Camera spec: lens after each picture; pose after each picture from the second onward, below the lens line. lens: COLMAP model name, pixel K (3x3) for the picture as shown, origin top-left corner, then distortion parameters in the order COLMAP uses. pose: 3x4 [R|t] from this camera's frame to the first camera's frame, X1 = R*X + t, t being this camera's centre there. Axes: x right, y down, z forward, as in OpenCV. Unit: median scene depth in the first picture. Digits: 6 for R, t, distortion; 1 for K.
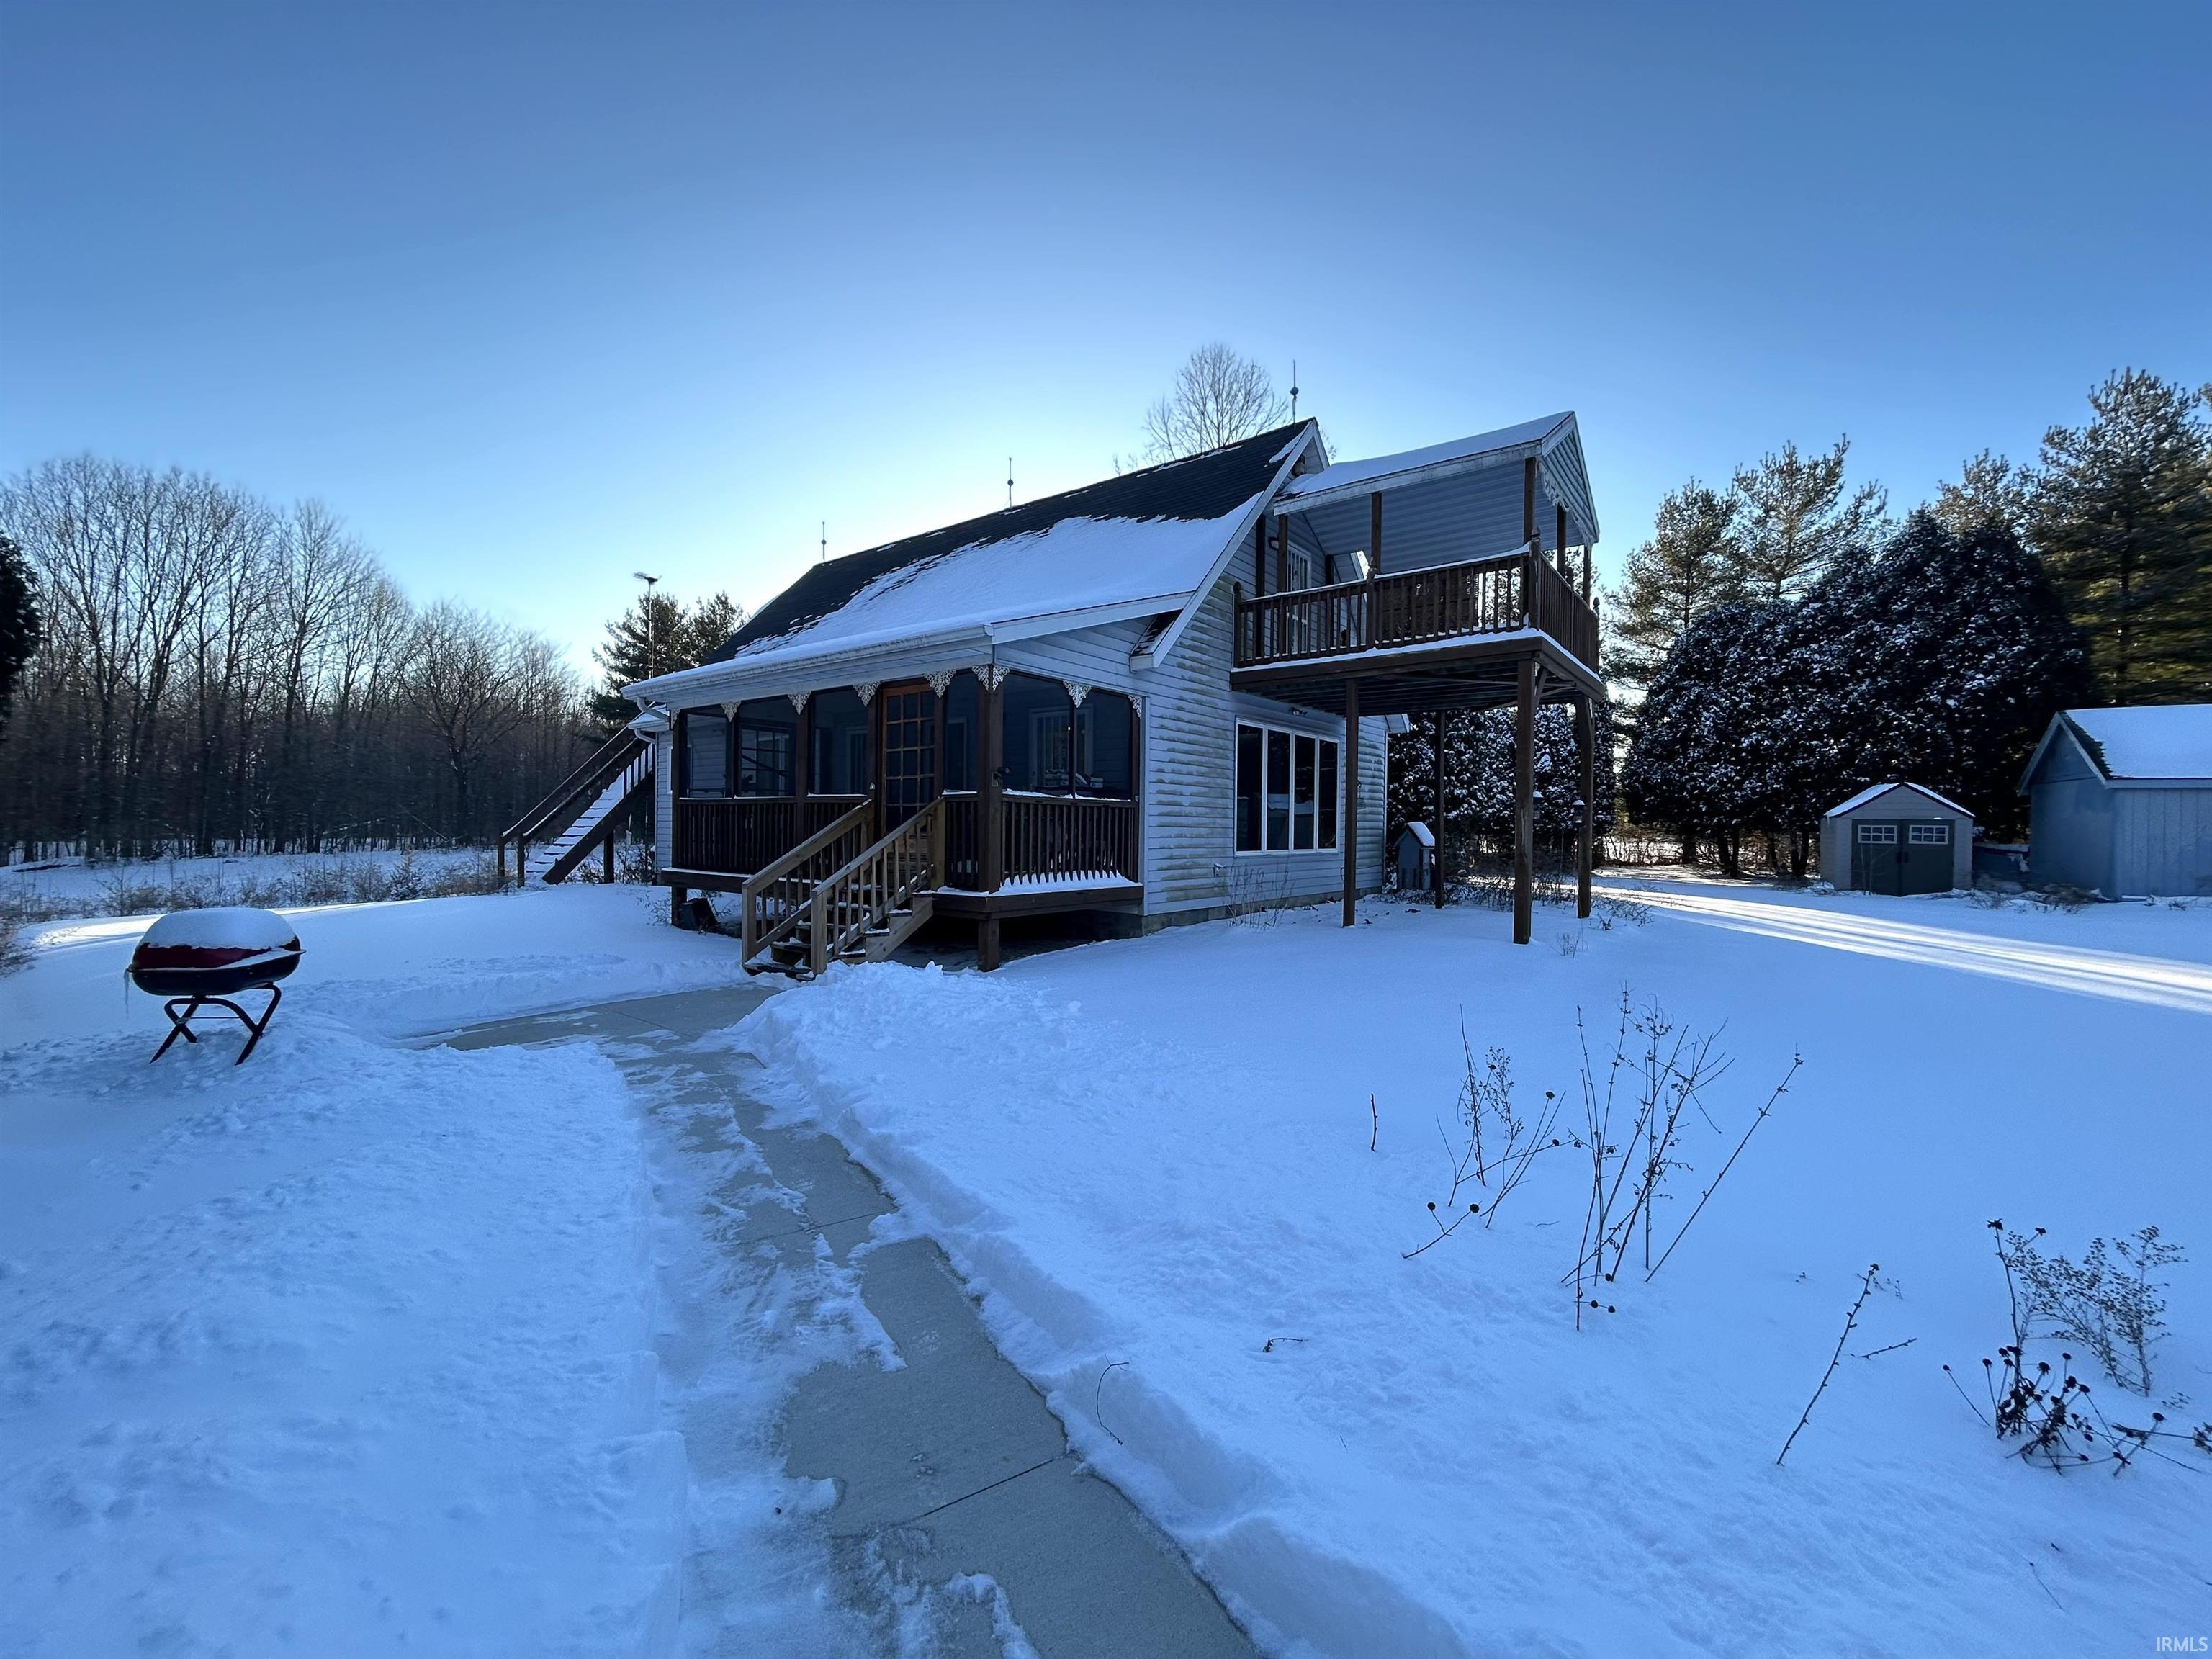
lens RADIAL K [[878.2, 0, 1106.0], [0, 878.2, 829.5], [0, 0, 1]] dist [-0.003038, -0.000081]
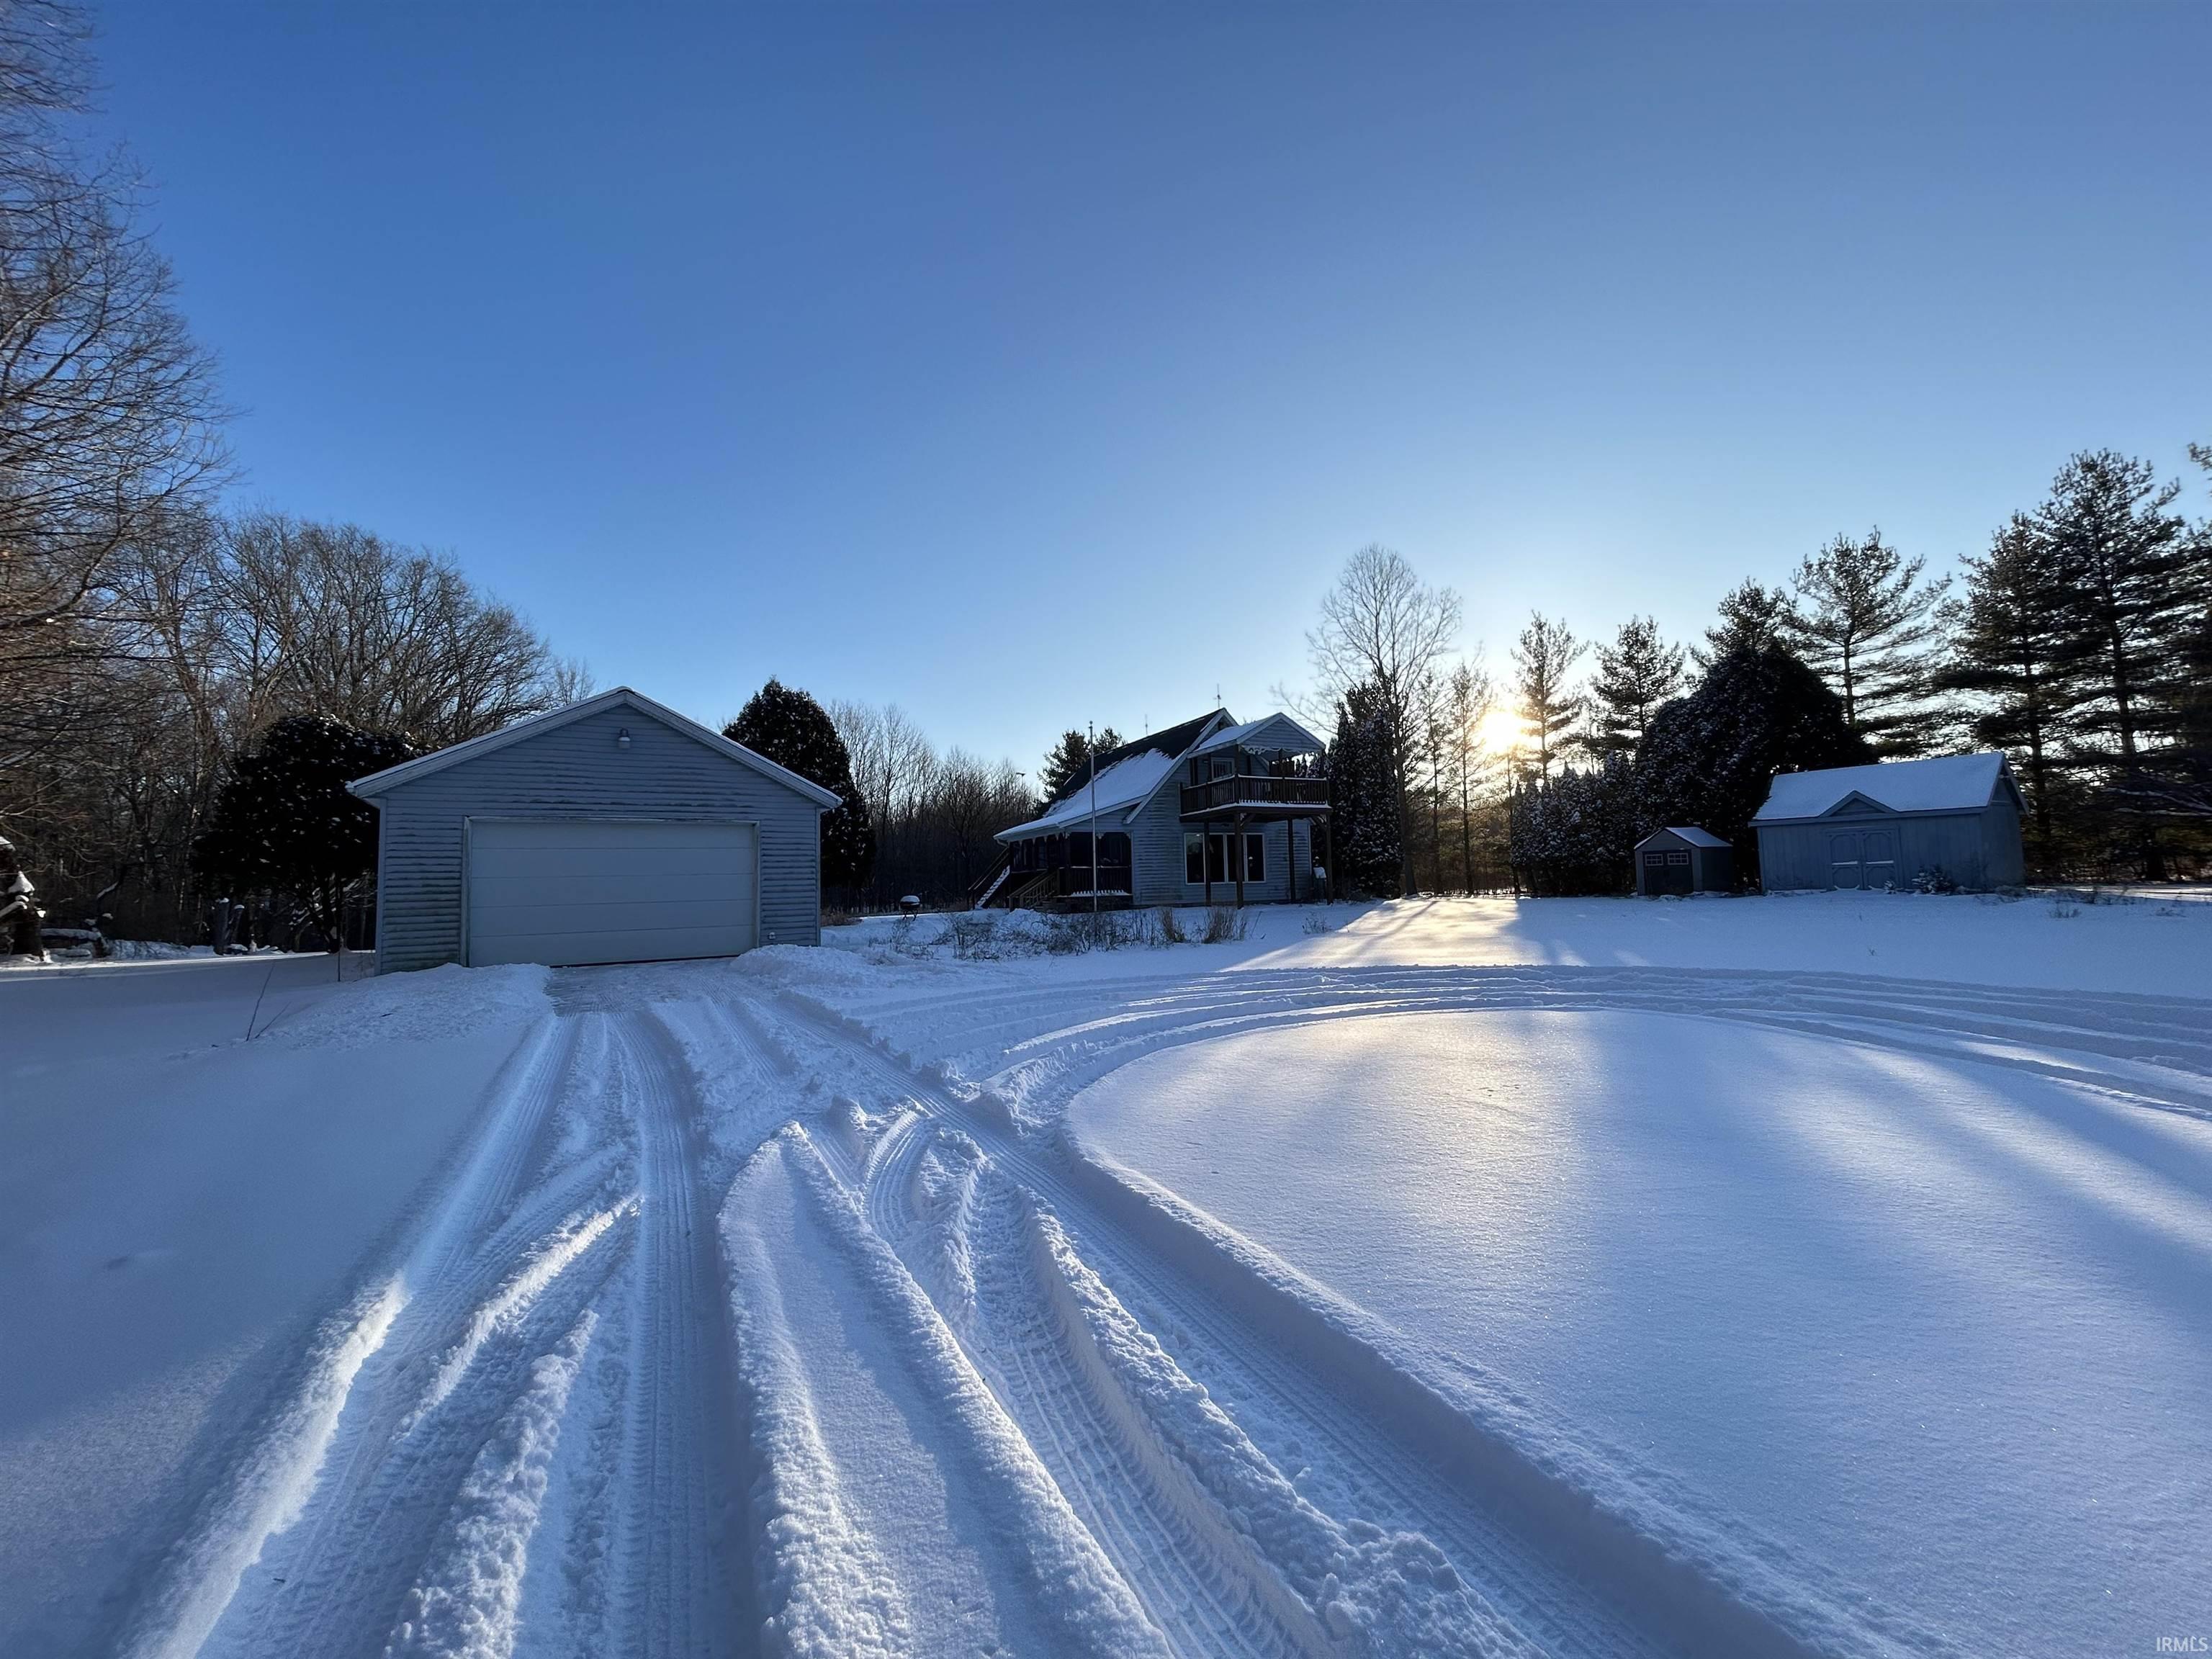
lens RADIAL K [[878.2, 0, 1106.0], [0, 878.2, 829.5], [0, 0, 1]] dist [-0.003038, -0.000081]
pose [[0.882236, -0.067302, -0.465973, 0.657423], [0.035793, 0.996453, -0.076153, 0.031931], [0.469445, 0.050507, 0.881516, -0.811589]]
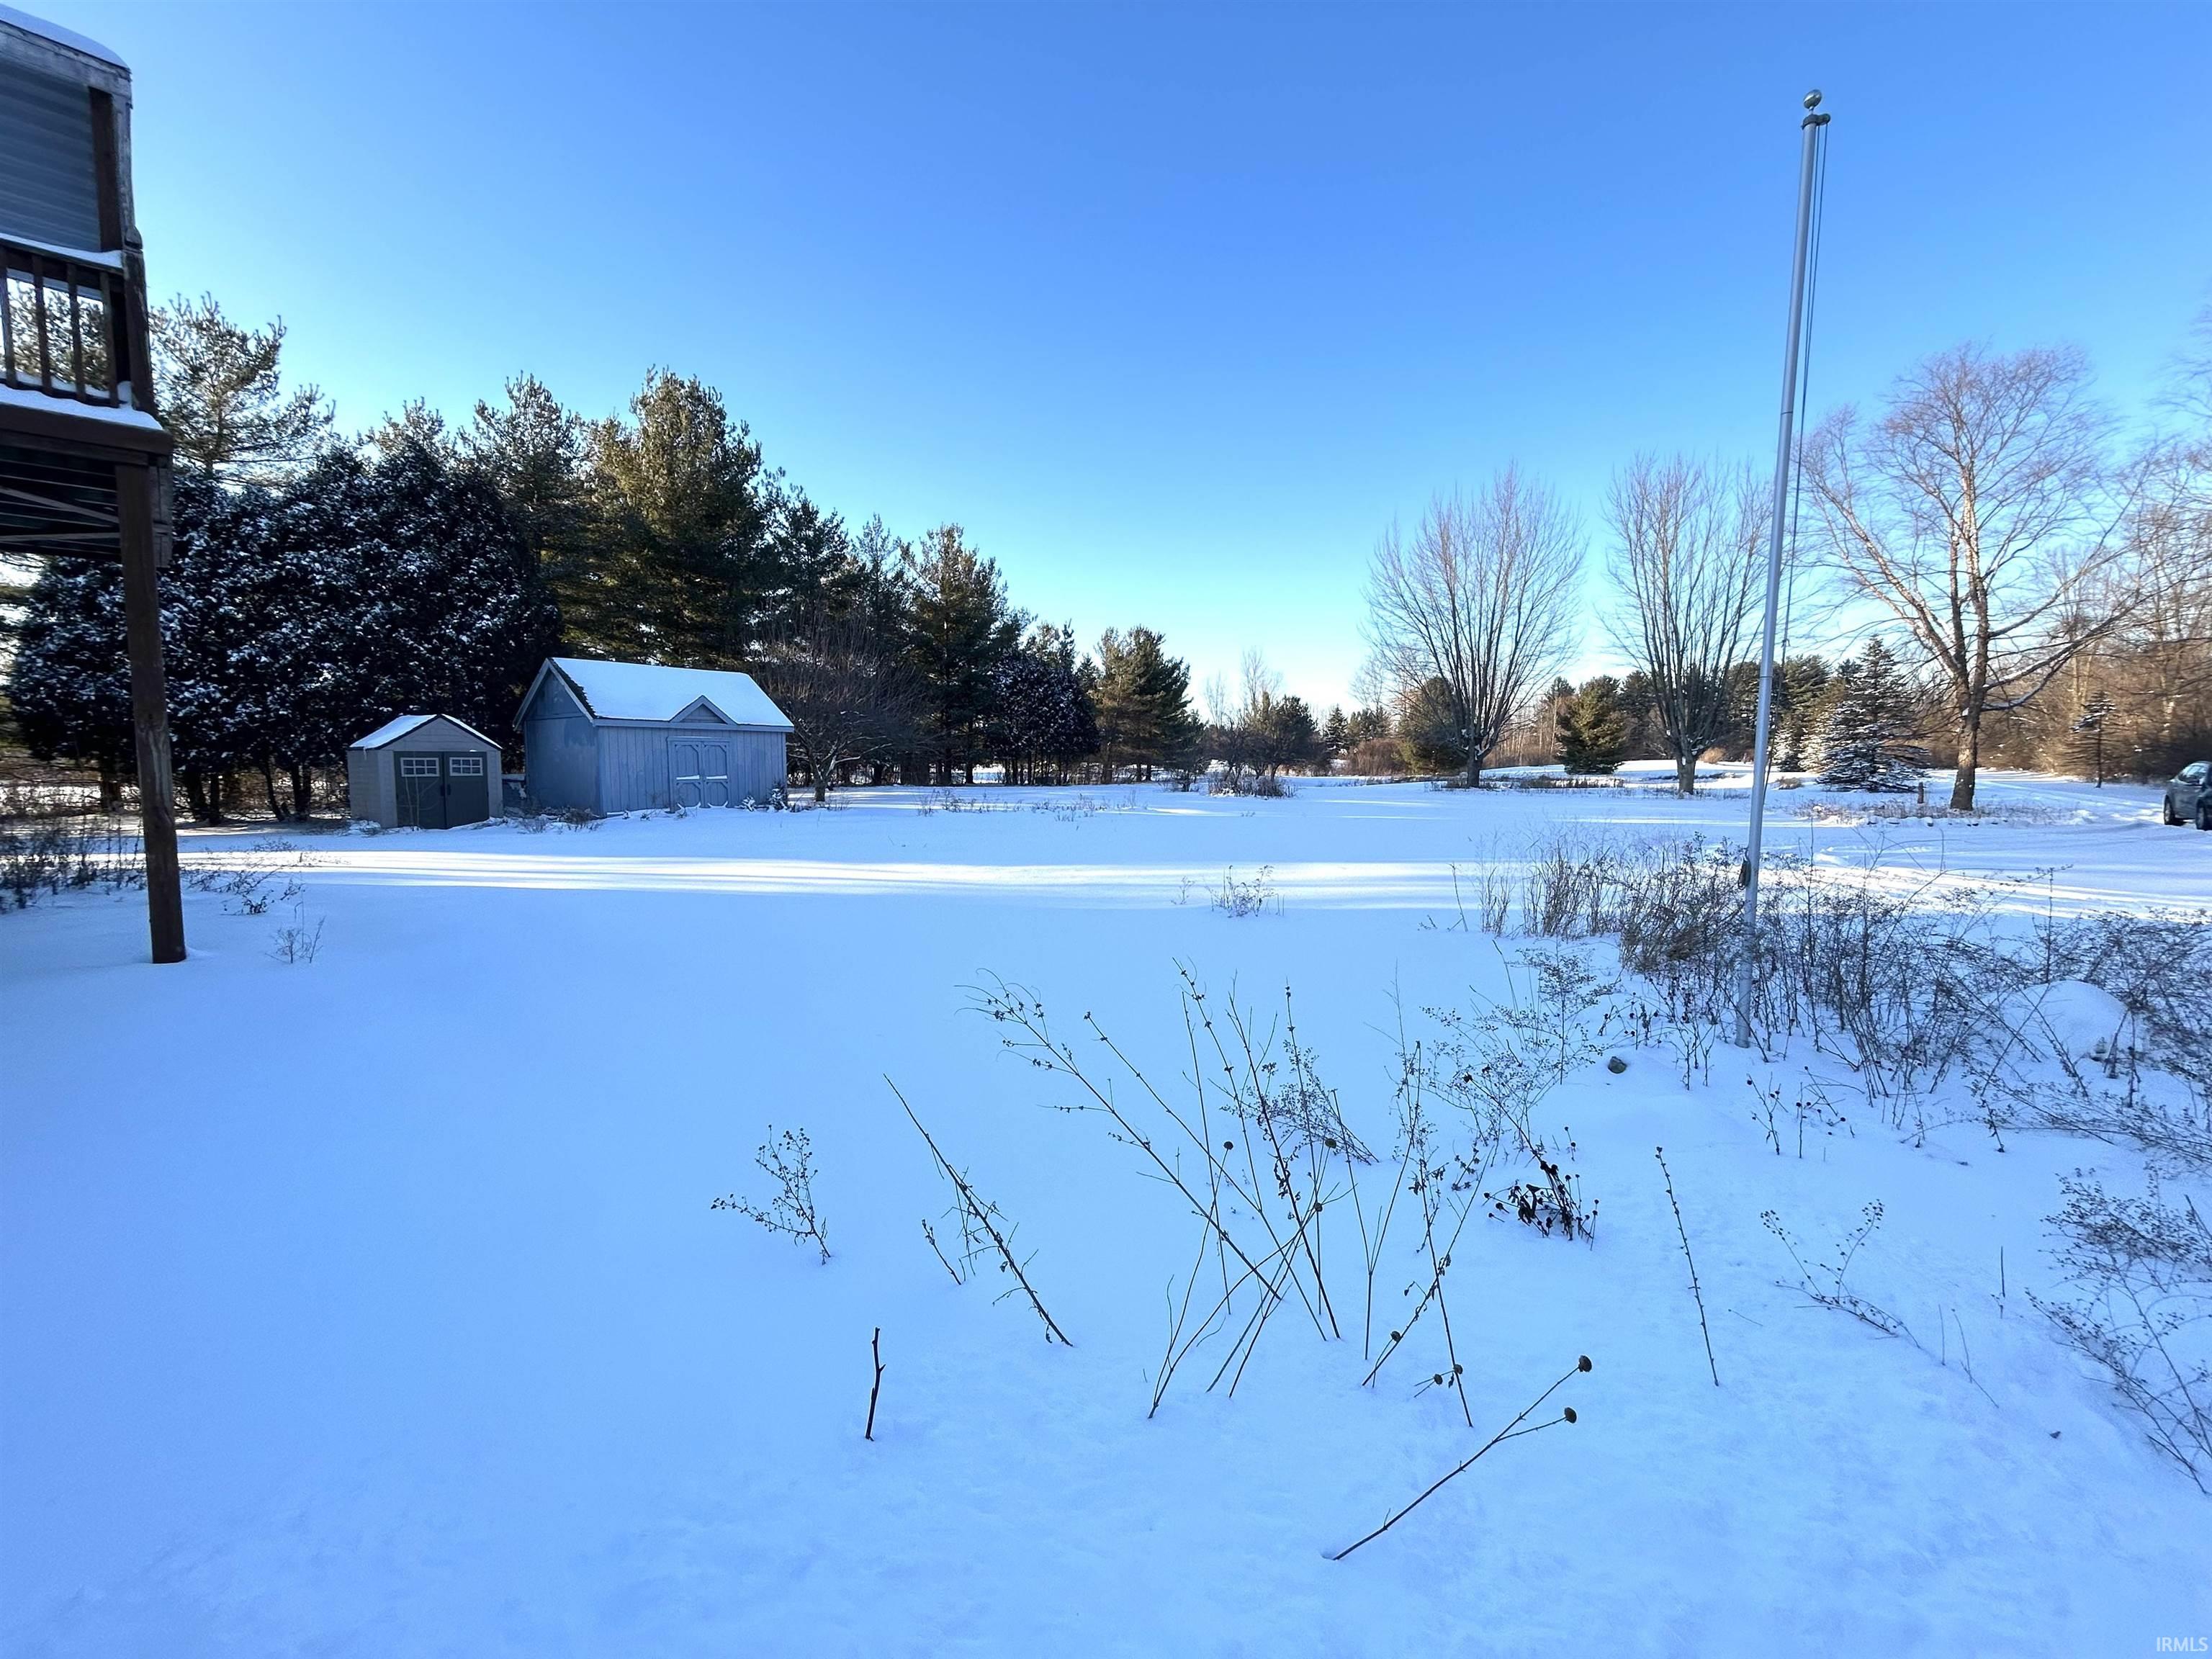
lens RADIAL K [[878.2, 0, 1106.0], [0, 878.2, 829.5], [0, 0, 1]] dist [-0.003038, -0.000081]
pose [[0.080048, -0.088605, 0.992845, -0.023006], [0.013134, 0.996049, 0.087832, -0.000877], [-0.996704, 0.006009, 0.080896, 0.147067]]
